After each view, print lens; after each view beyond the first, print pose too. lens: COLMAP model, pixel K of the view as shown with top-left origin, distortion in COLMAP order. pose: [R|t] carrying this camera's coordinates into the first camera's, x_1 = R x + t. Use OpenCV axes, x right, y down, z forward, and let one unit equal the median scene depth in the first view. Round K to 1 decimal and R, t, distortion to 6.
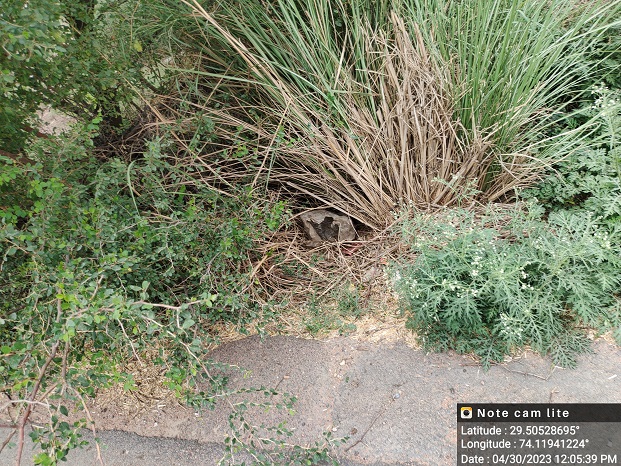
lens RADIAL K [[472.4, 0, 310.5], [0, 472.4, 233.0], [0, 0, 1]] dist [0.002015, -0.001549]
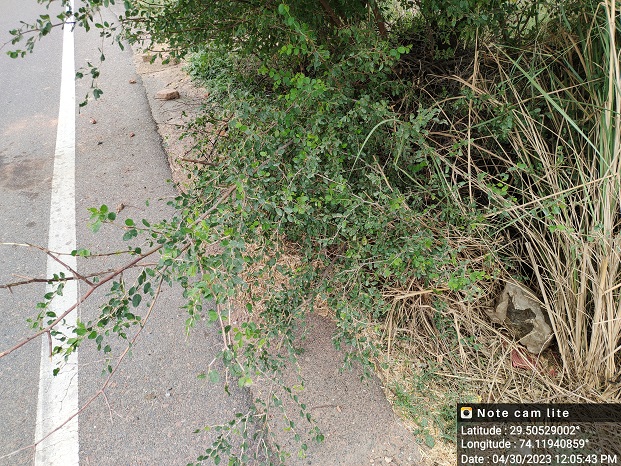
lens RADIAL K [[472.4, 0, 310.5], [0, 472.4, 233.0], [0, 0, 1]] dist [0.002015, -0.001549]
pose [[0.613274, 0.723725, -0.316413, -0.034823], [-0.636605, 0.690019, 0.344394, -0.167831], [0.467578, -0.009778, 0.883898, 0.153104]]
